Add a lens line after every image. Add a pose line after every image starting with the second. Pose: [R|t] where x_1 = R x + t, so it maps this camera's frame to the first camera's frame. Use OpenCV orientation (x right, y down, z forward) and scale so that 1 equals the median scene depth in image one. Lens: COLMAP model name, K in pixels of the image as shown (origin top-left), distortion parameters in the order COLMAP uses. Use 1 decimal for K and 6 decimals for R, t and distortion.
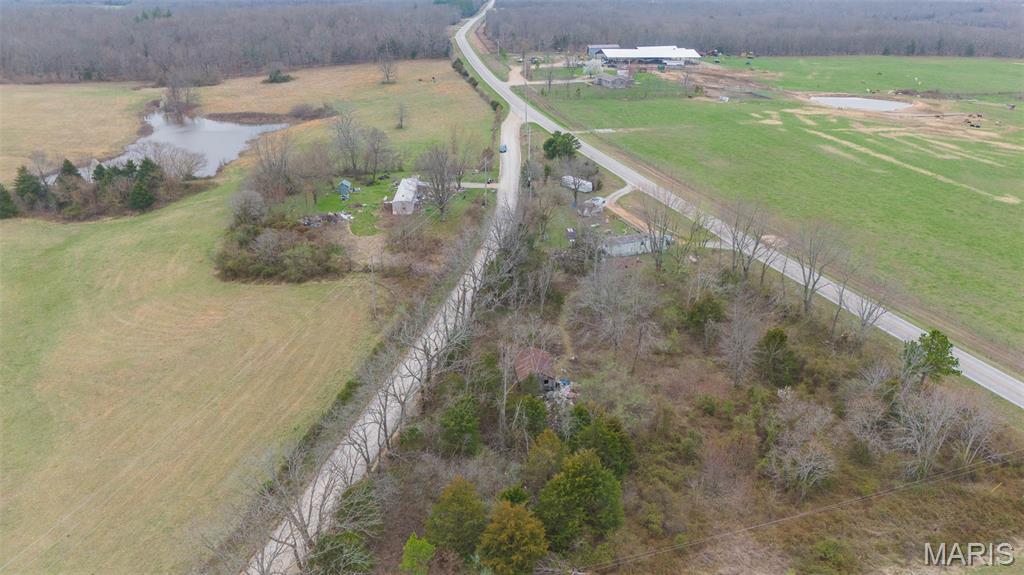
lens RADIAL K [[749.2, 0, 512.1], [0, 749.2, 288.7], [0, 0, 1]] dist [0.080363, -0.074742]
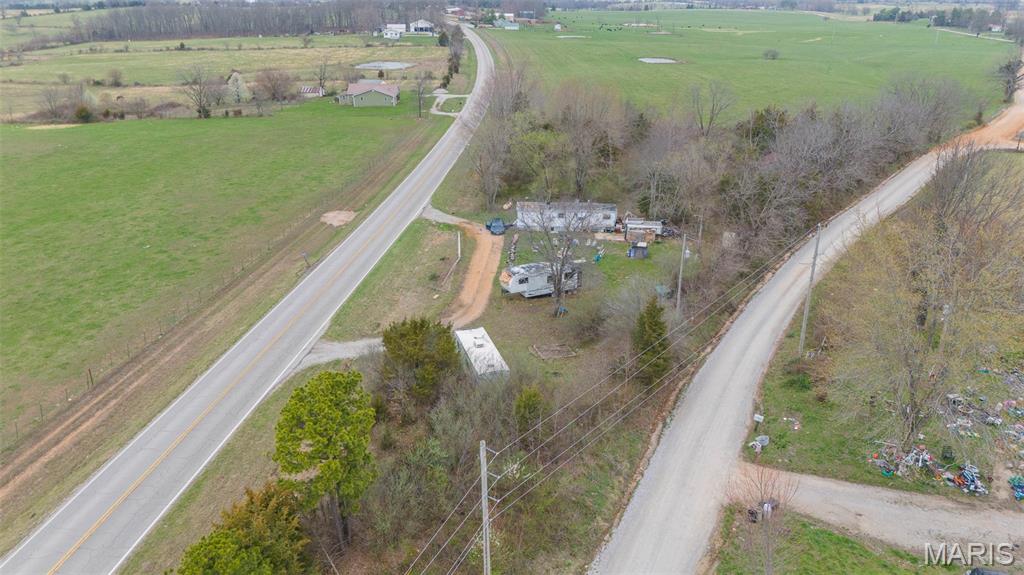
lens RADIAL K [[749.2, 0, 513.6], [0, 749.2, 283.6], [0, 0, 1]] dist [0.080363, -0.074742]
pose [[-0.917190, -0.157660, 0.365931, -0.023455], [0.147008, 0.719697, 0.678546, -0.257164], [-0.370339, 0.676151, -0.636922, 0.813255]]
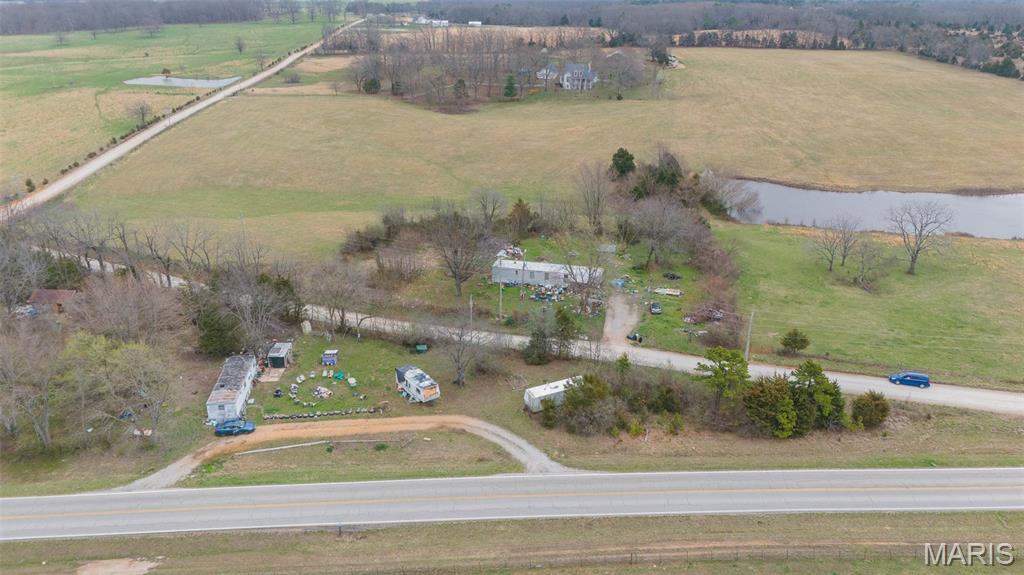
lens RADIAL K [[749.2, 0, 514.4], [0, 749.2, 293.4], [0, 0, 1]] dist [0.080363, -0.074742]
pose [[-0.262056, 0.370109, -0.891261, 0.366628], [-0.383924, 0.807325, 0.448139, -0.288481], [0.885398, 0.459614, -0.069471, 0.679776]]
